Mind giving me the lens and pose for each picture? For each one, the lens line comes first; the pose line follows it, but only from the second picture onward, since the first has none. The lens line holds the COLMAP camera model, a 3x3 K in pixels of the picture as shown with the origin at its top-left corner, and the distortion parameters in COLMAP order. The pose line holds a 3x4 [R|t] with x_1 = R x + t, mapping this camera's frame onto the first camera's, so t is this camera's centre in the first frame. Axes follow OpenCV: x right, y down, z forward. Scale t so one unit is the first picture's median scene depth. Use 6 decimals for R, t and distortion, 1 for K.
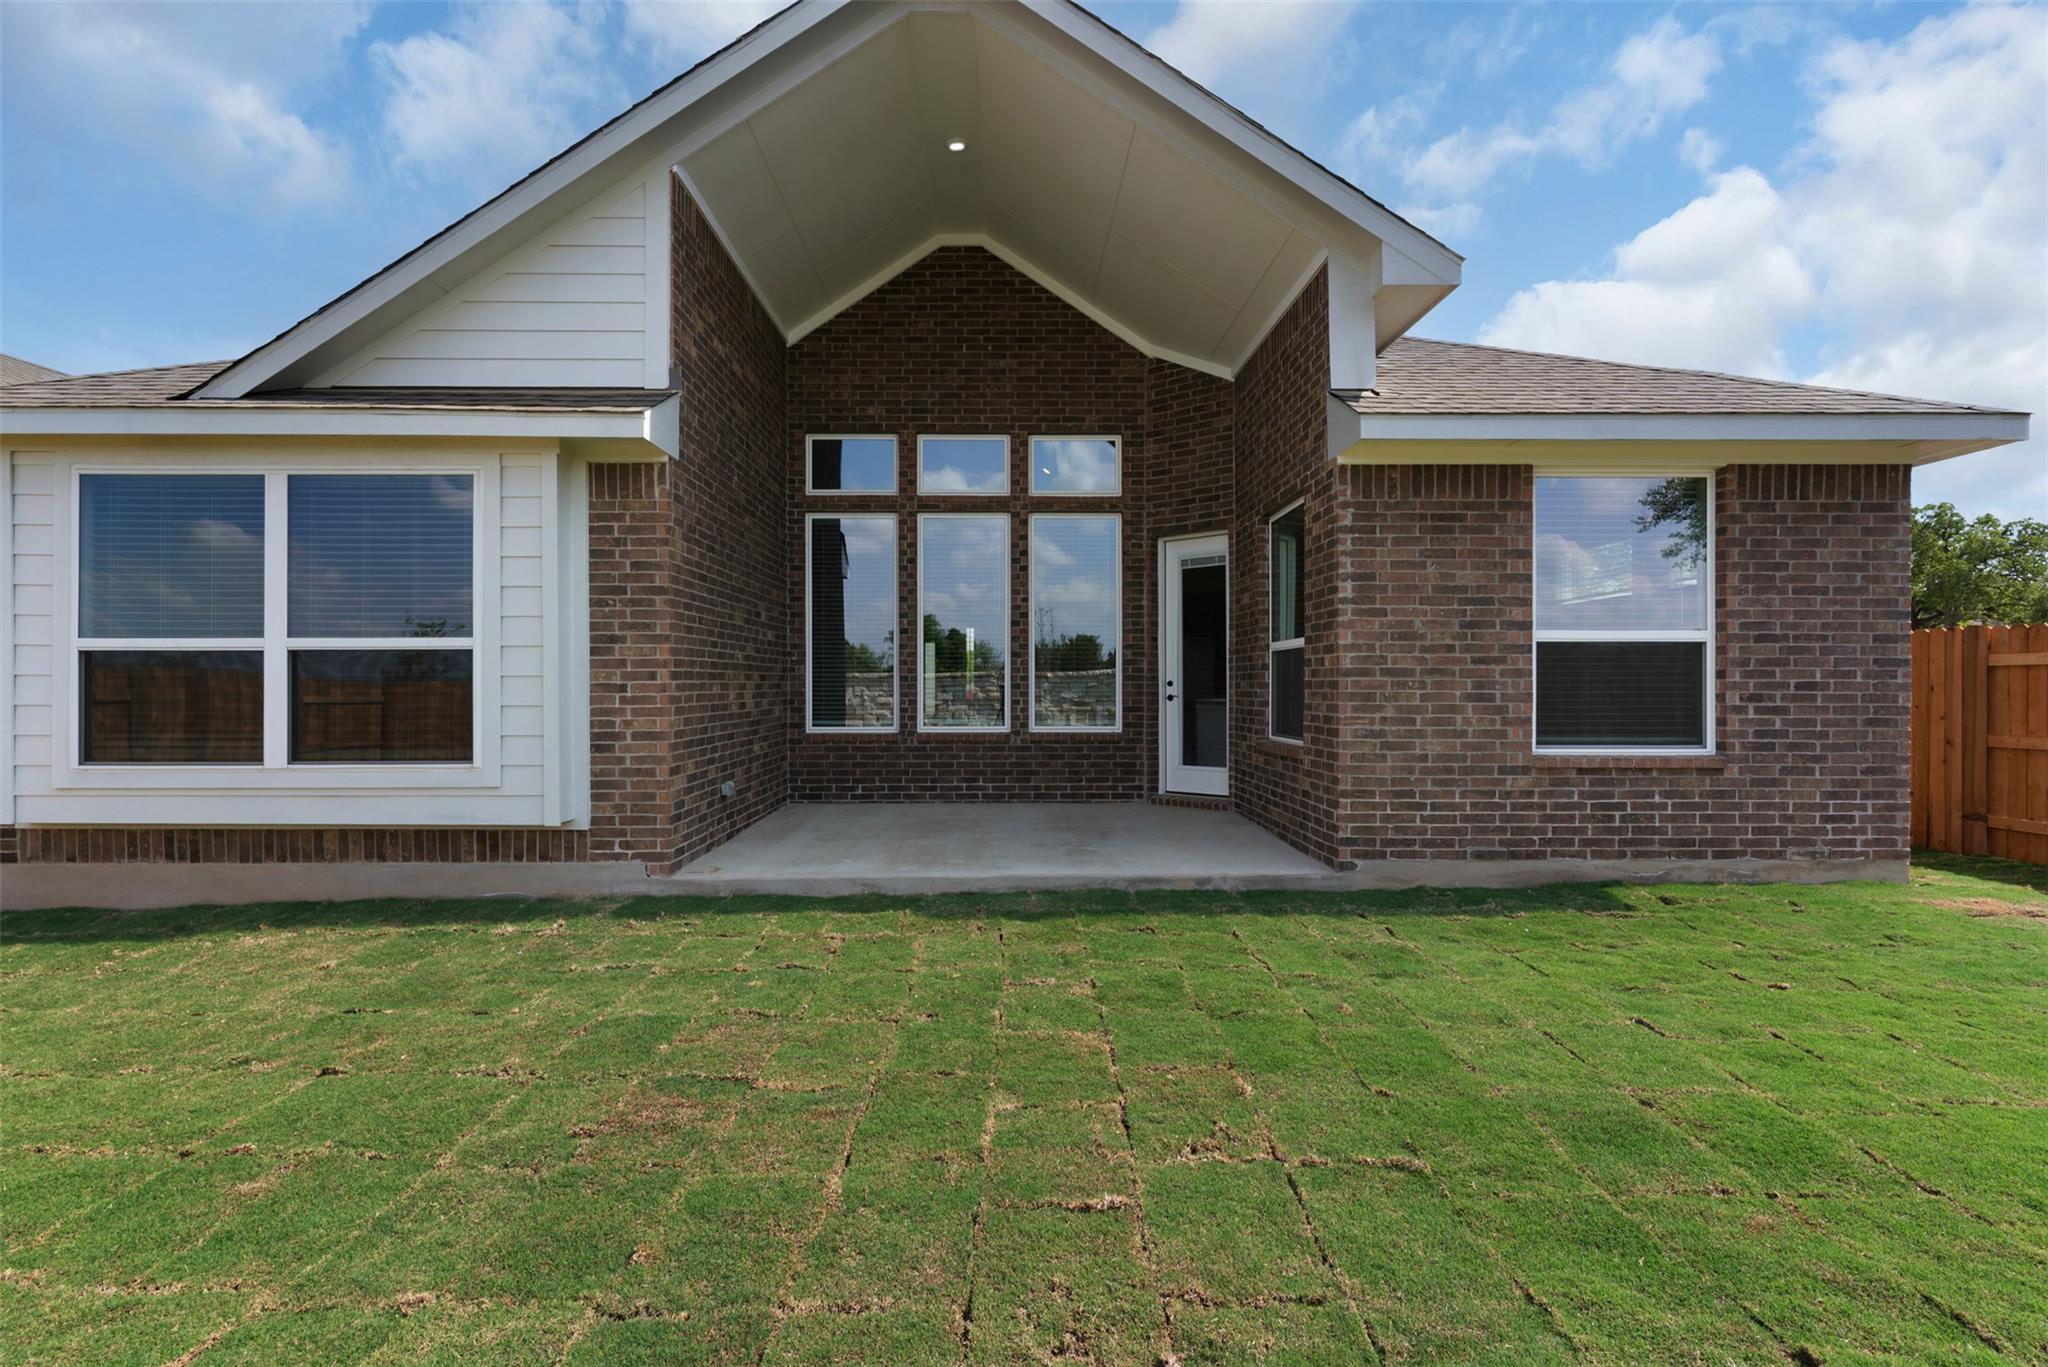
lens RADIAL K [[1001.6, 0, 1019.0], [0, 1001.6, 686.4], [0, 0, 1]] dist [0.002465, -0.000203]
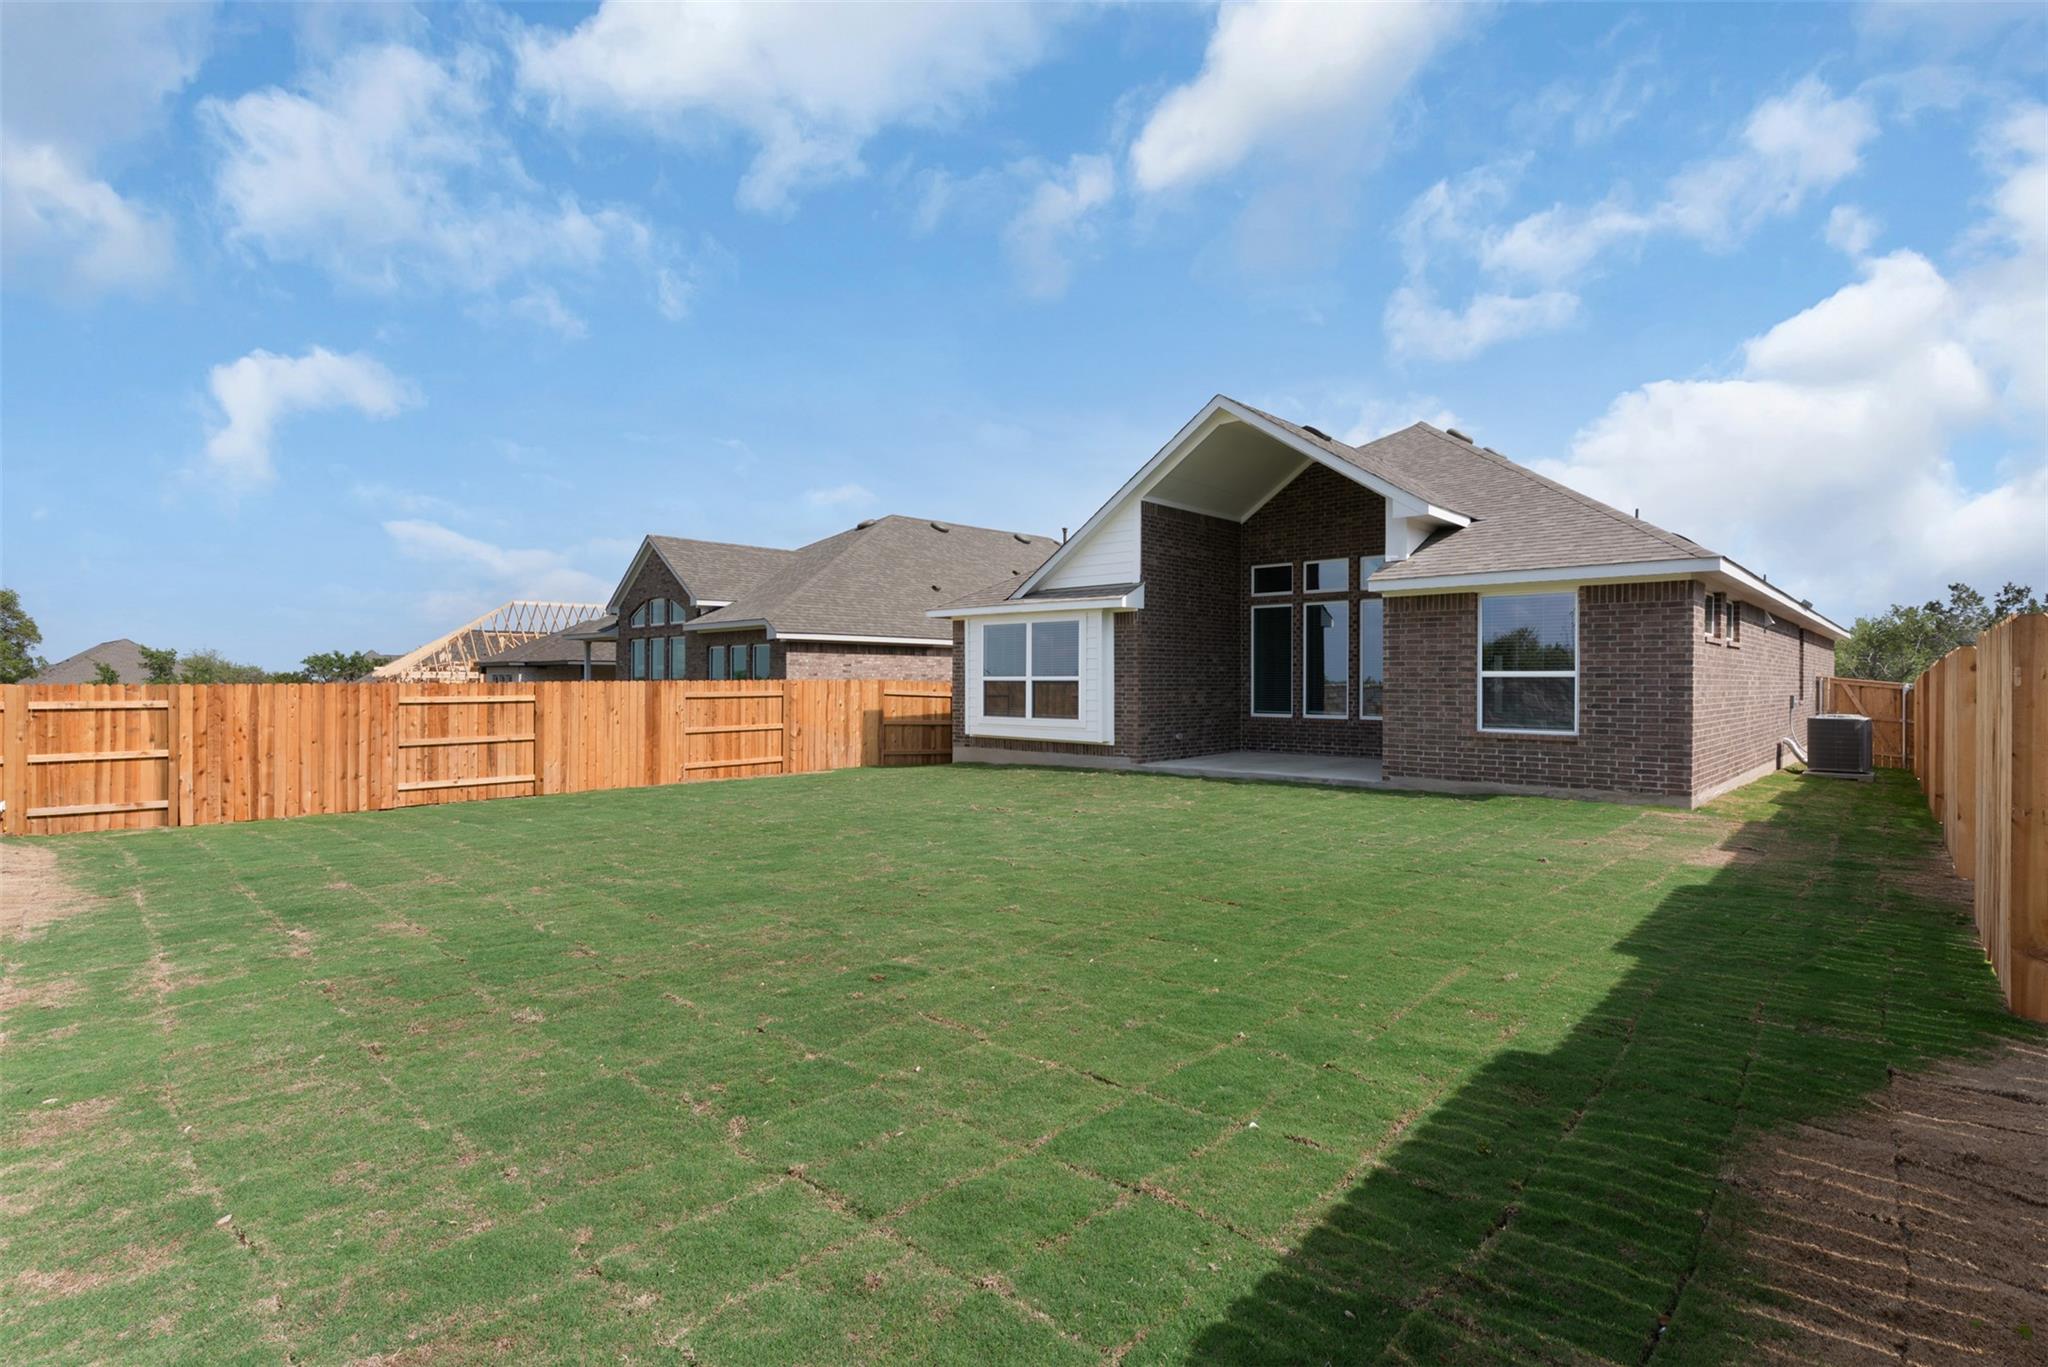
lens RADIAL K [[1001.6, 0, 1025.0], [0, 1001.6, 682.3], [0, 0, 1]] dist [0.002465, -0.000203]
pose [[0.732284, 0.003547, -0.680990, 1.248810], [-0.004470, 0.999990, 0.000402, -0.030614], [0.680984, 0.002750, 0.732293, -1.168283]]
